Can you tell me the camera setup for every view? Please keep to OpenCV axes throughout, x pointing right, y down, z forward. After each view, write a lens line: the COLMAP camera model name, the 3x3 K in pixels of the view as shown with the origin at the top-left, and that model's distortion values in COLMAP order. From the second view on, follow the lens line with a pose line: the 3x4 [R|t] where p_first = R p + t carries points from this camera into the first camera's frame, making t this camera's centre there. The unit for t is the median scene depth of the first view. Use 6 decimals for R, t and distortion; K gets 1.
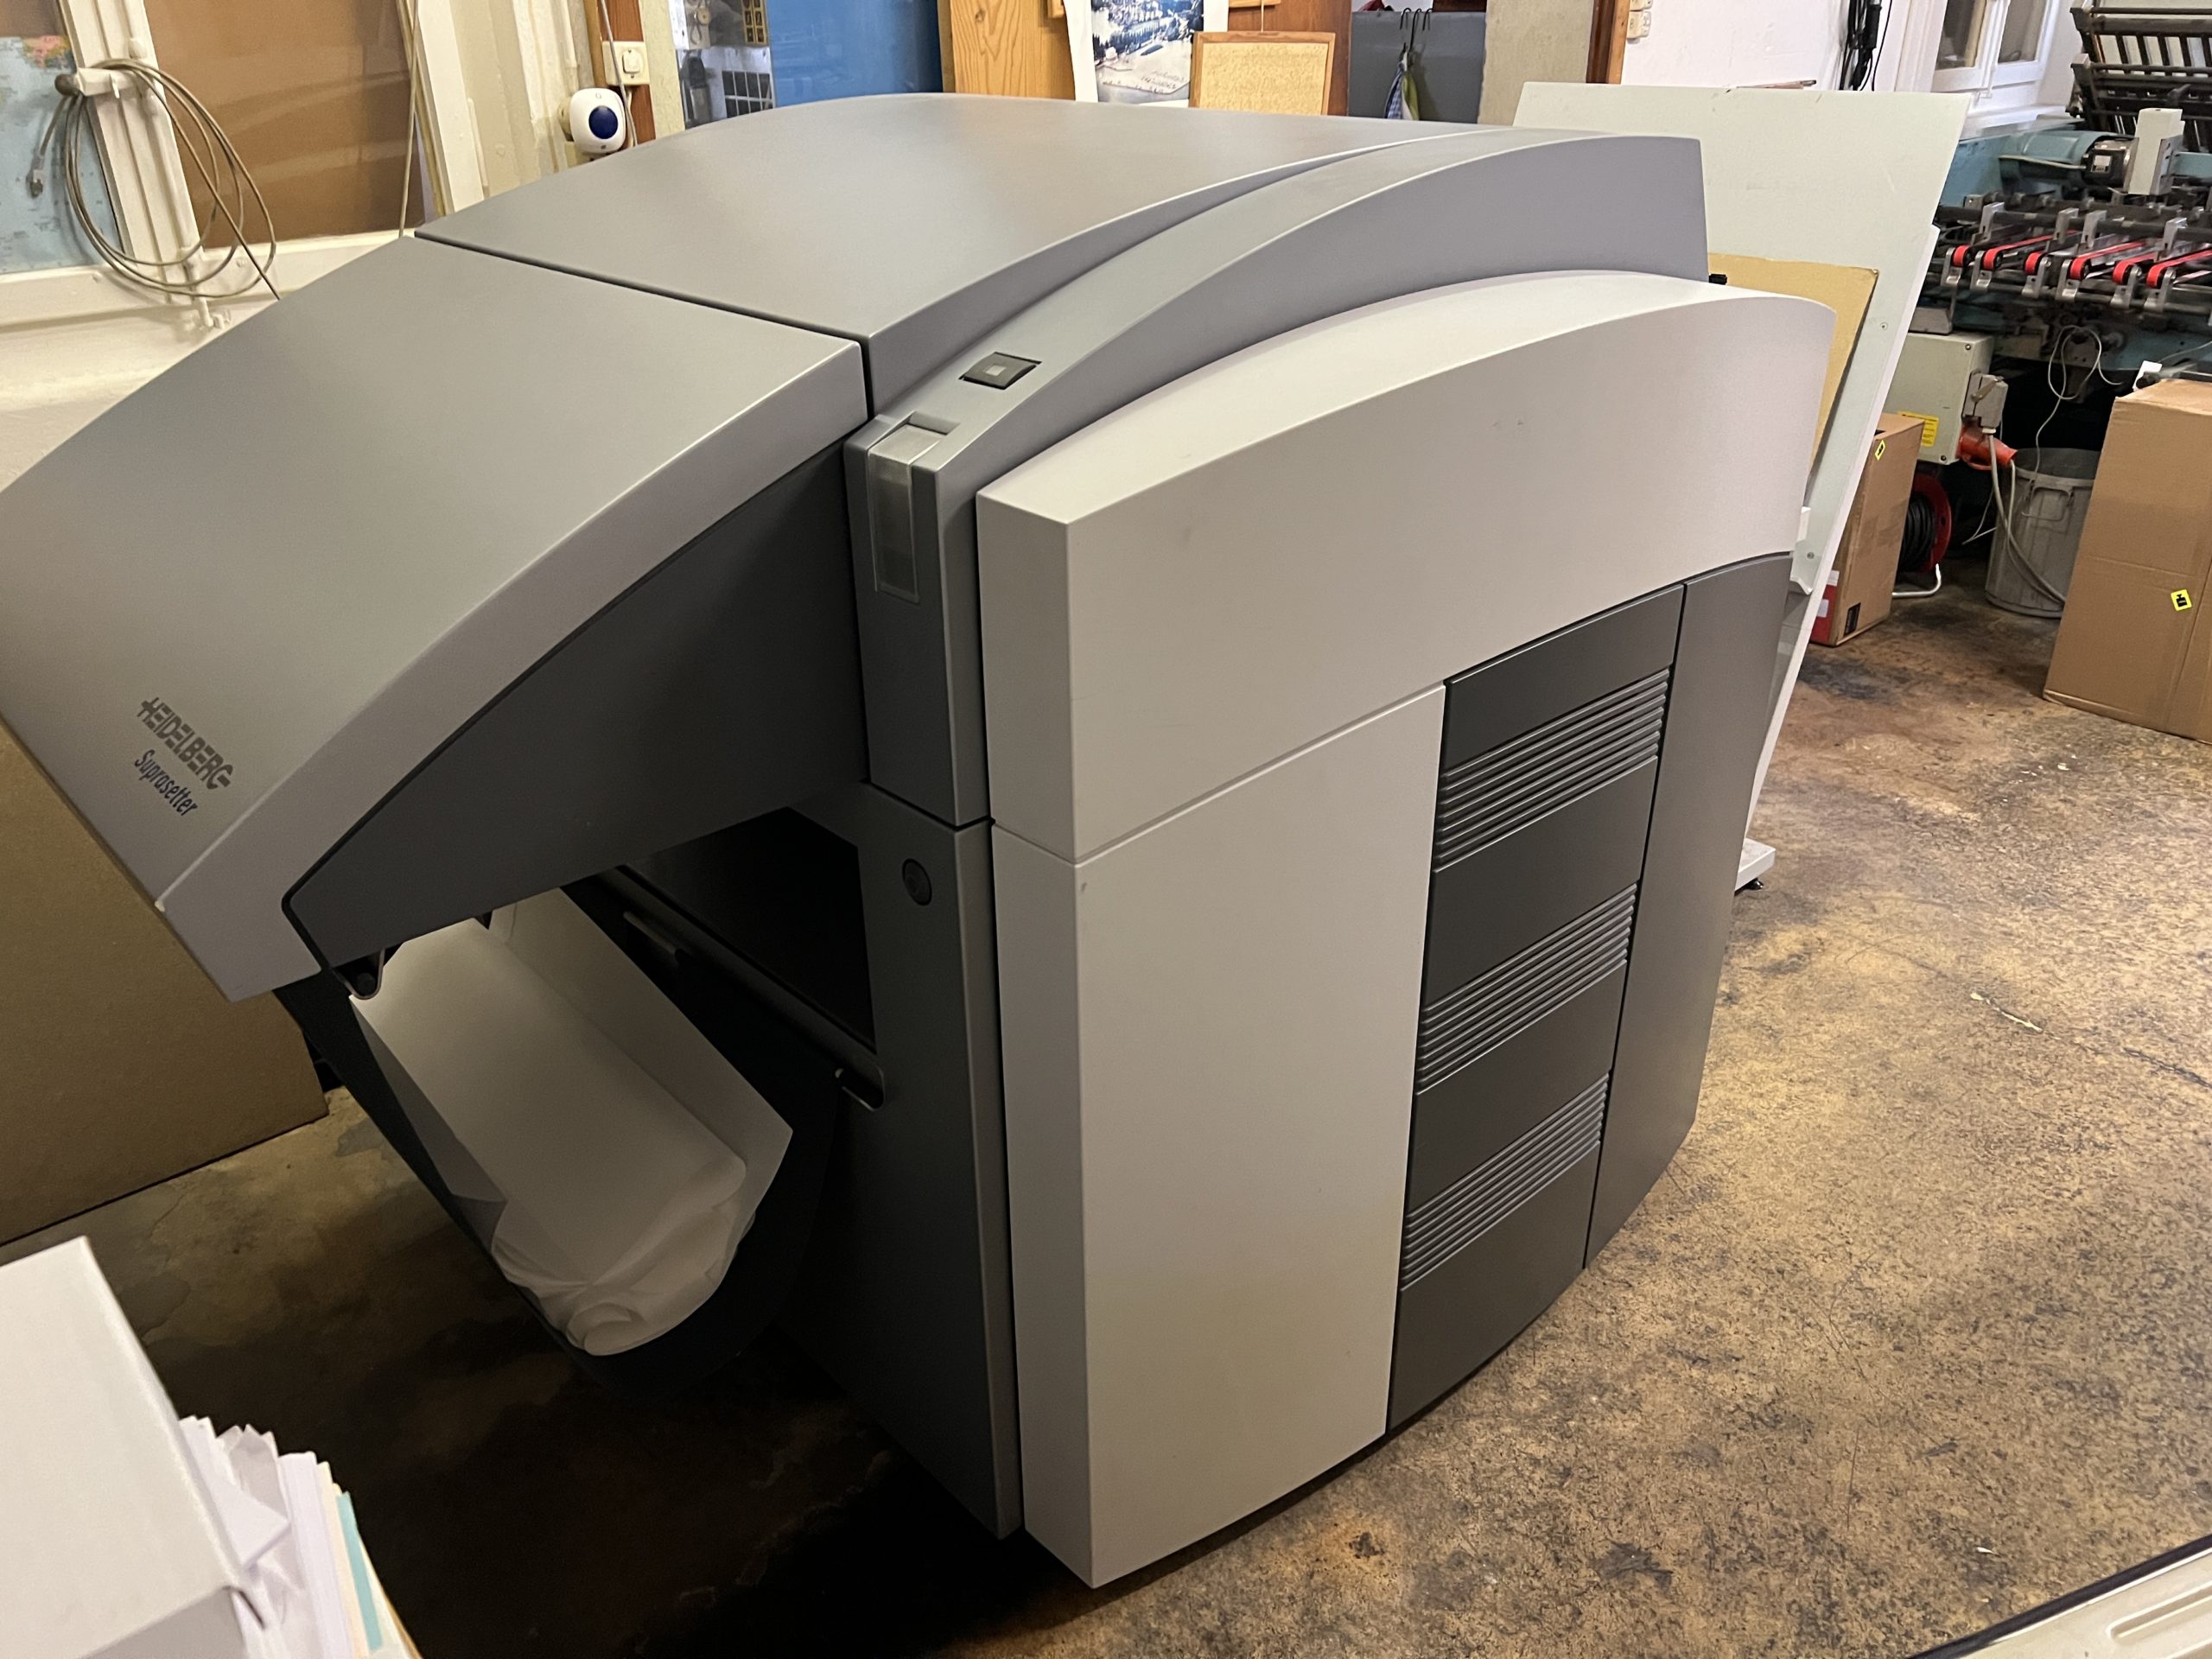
lens RADIAL K [[1661.0, 0, 1117.0], [0, 1661.0, 819.8], [0, 0, 1]] dist [0.034884, -0.045727]
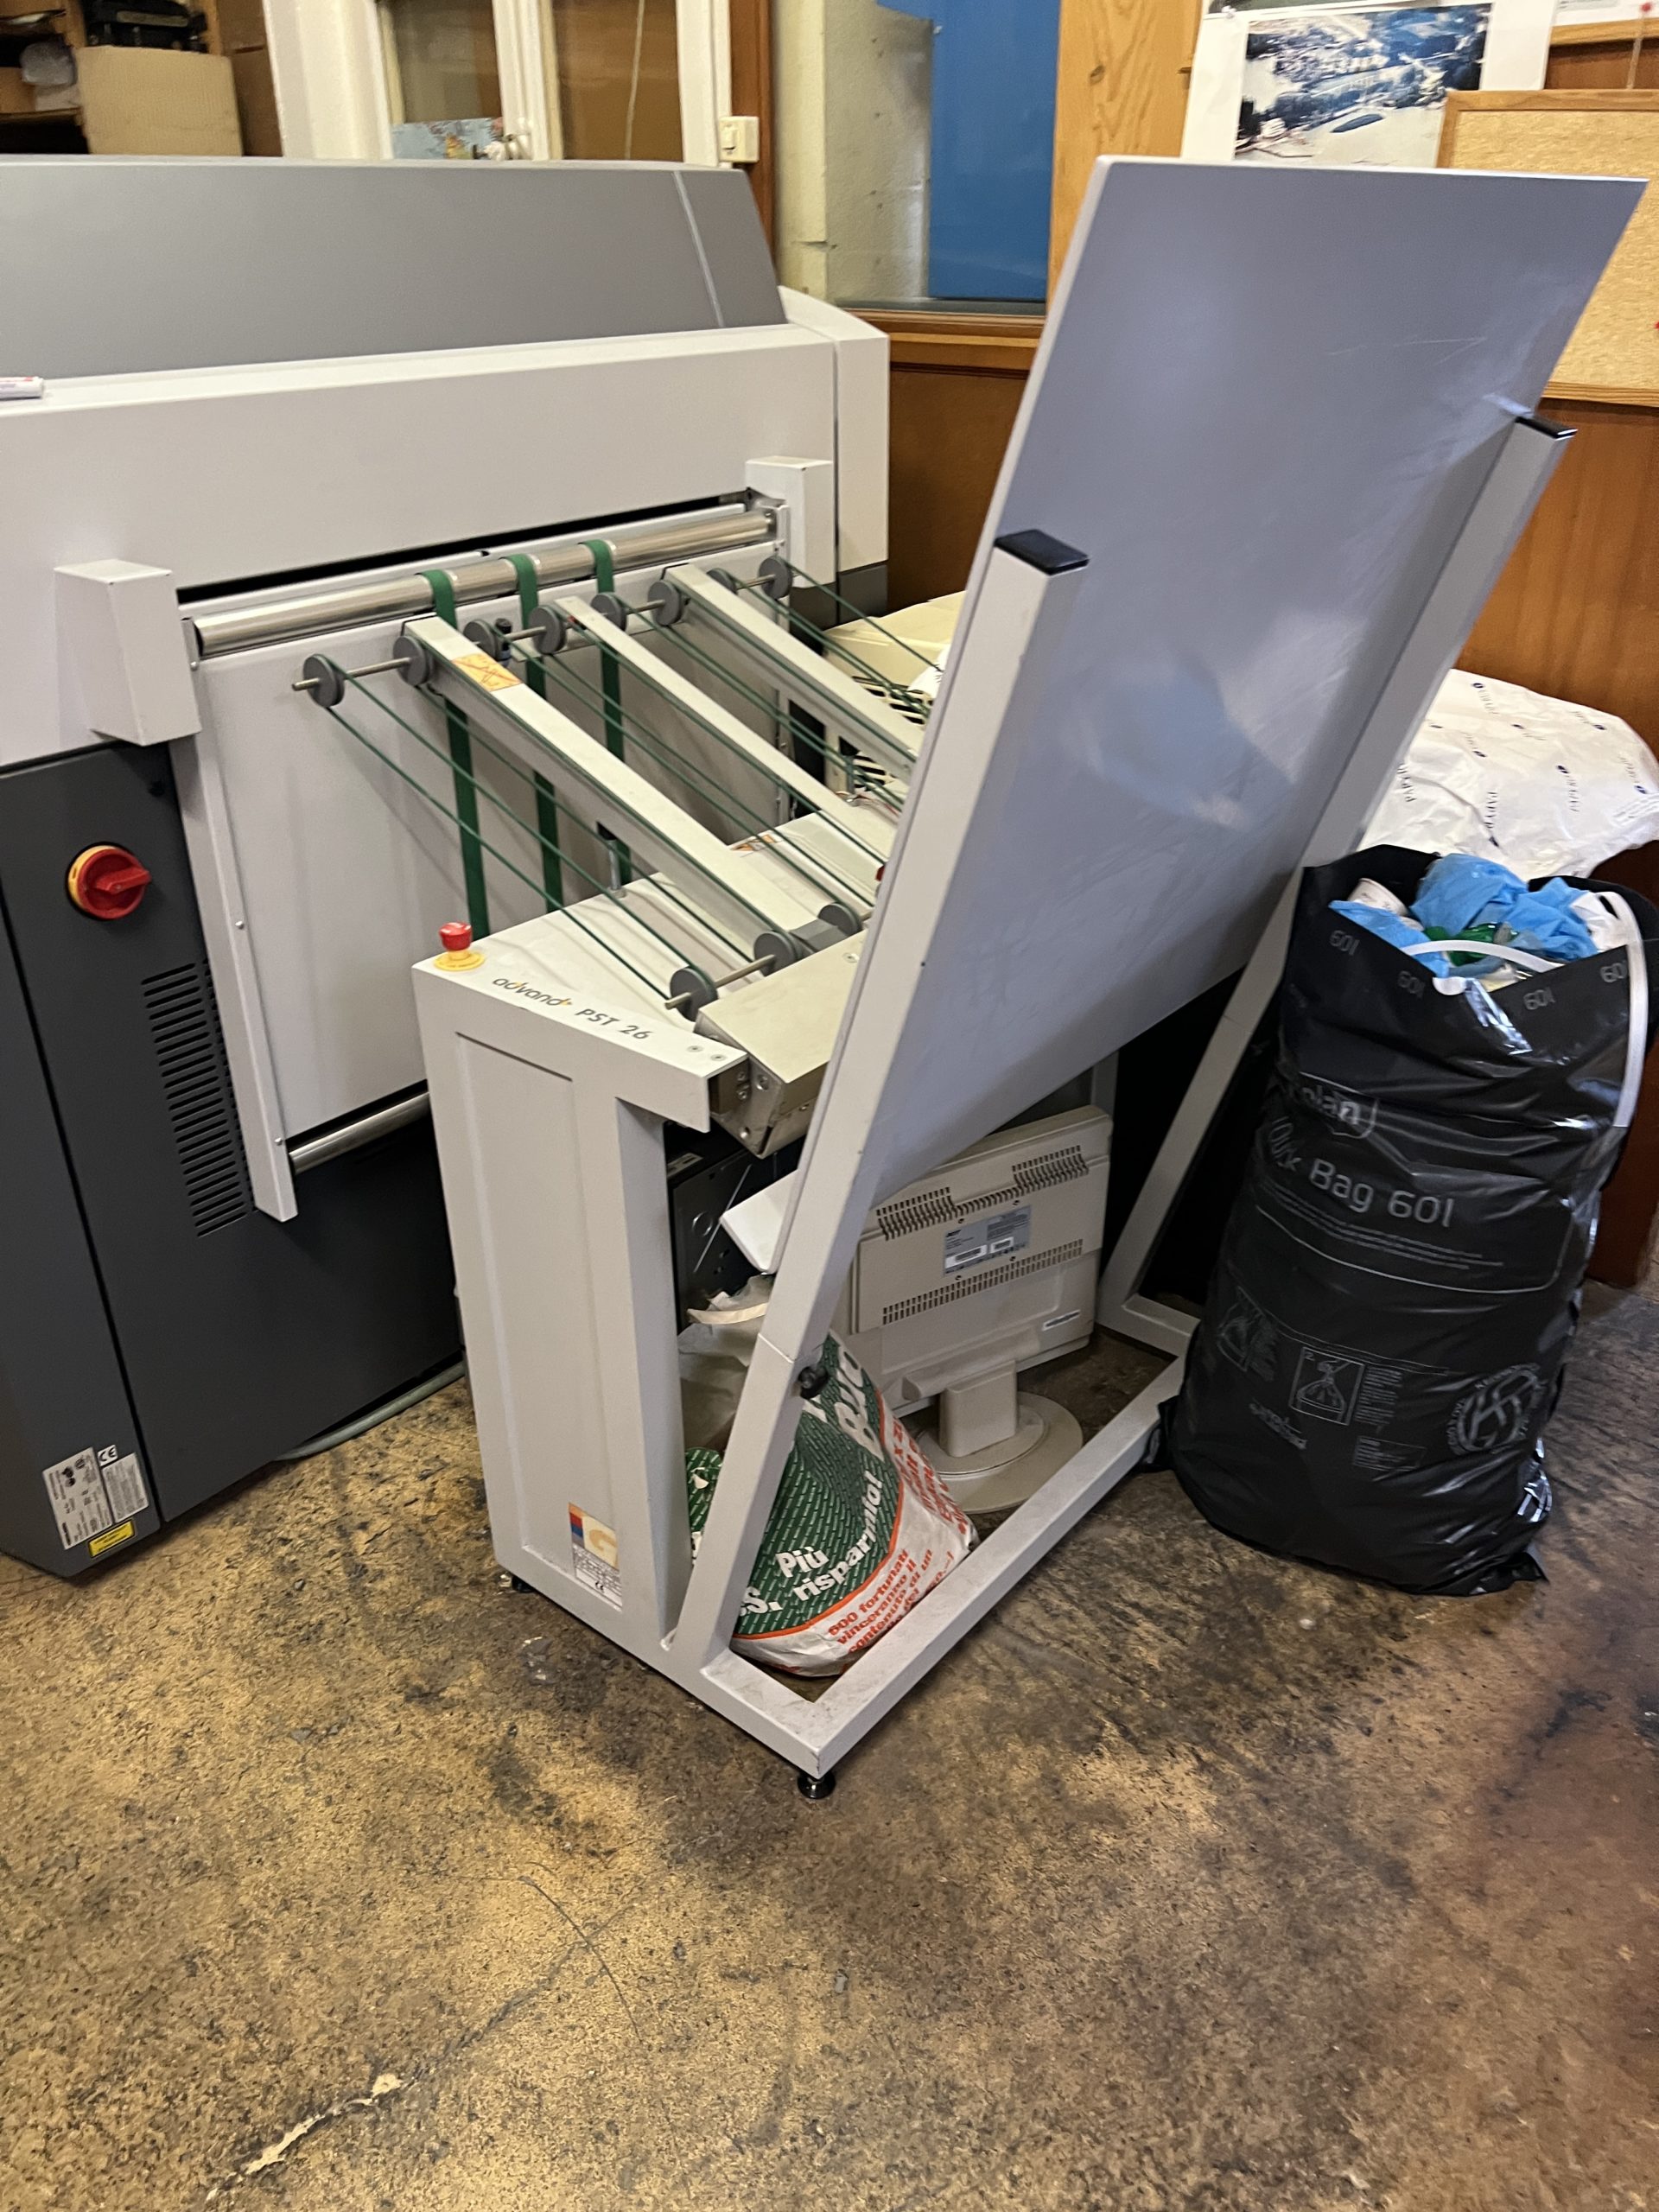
lens RADIAL K [[1661.0, 0, 809.2], [0, 1661.0, 1137.4], [0, 0, 1]] dist [0.034884, -0.045727]
pose [[0.135151, 0.489489, -0.861472, 0.994484], [-0.440764, 0.808387, 0.390177, -0.439316], [0.887390, 0.326973, 0.325004, 1.051269]]
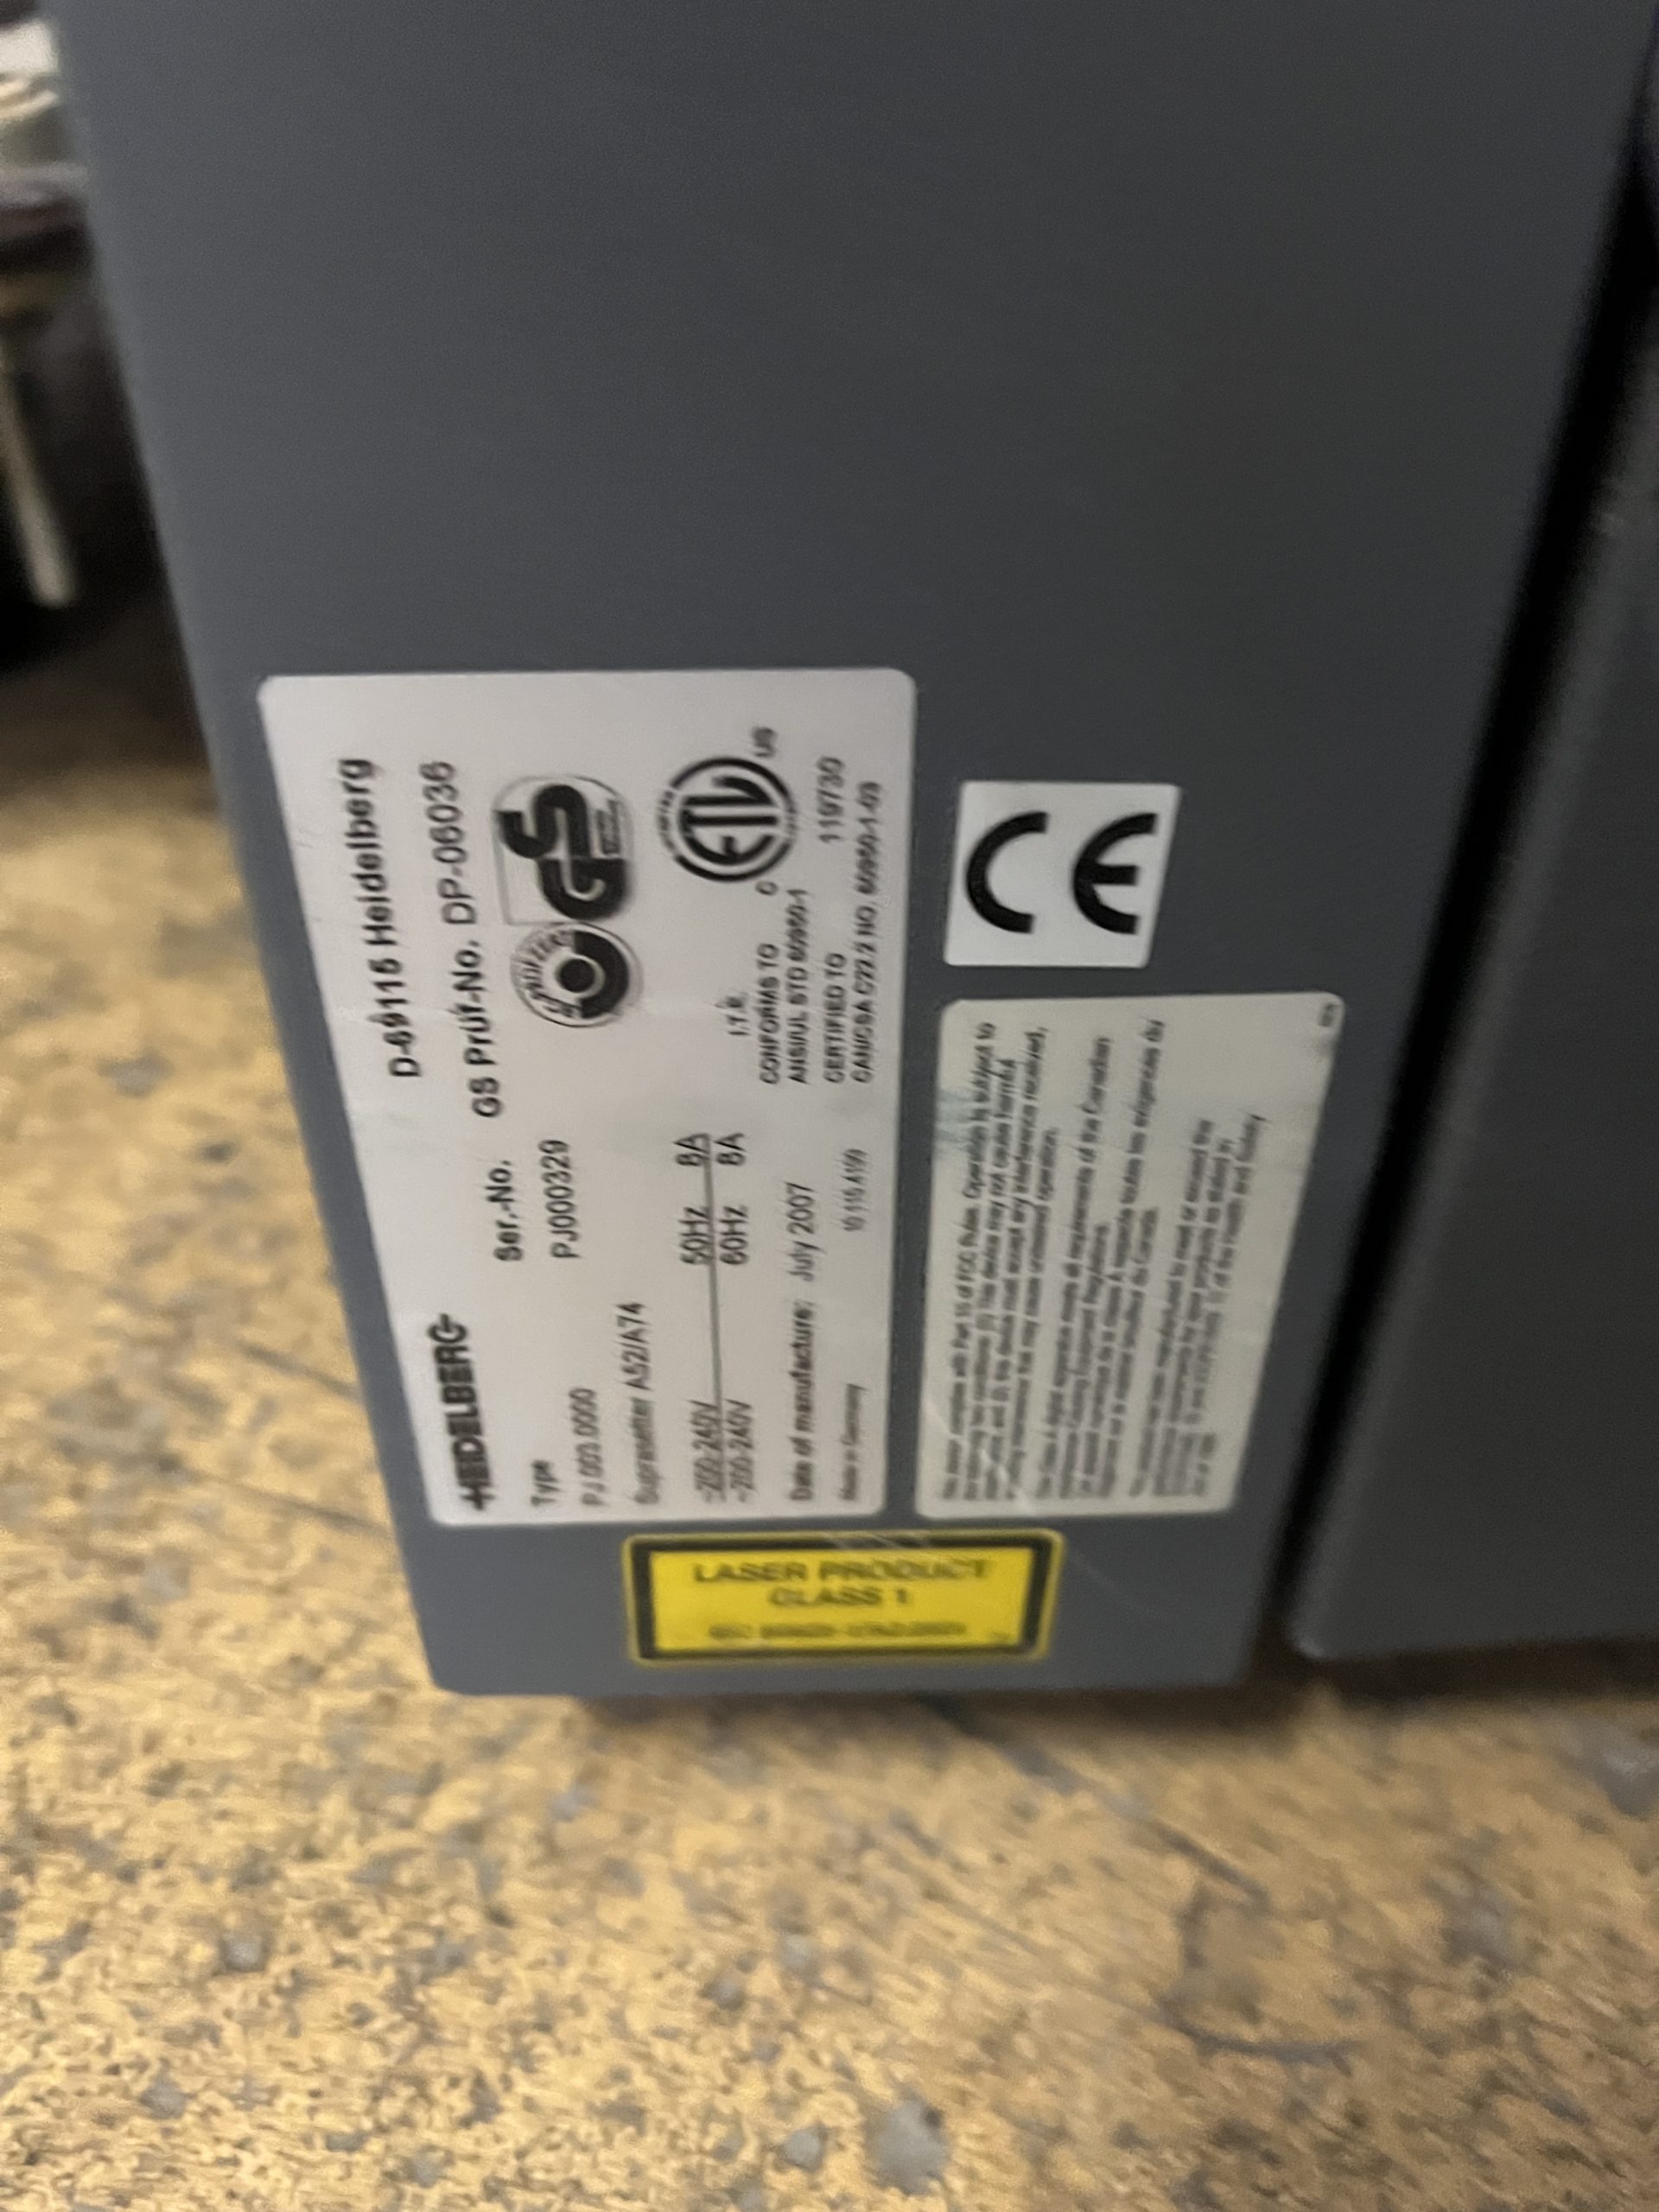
lens RADIAL K [[1661.0, 0, 826.5], [0, 1661.0, 1103.5], [0, 0, 1]] dist [0.034884, -0.045727]
pose [[-0.625683, 0.486287, -0.609955, 0.393740], [-0.344167, 0.529616, 0.775278, 0.092916], [0.700050, 0.695005, -0.164008, 1.073144]]
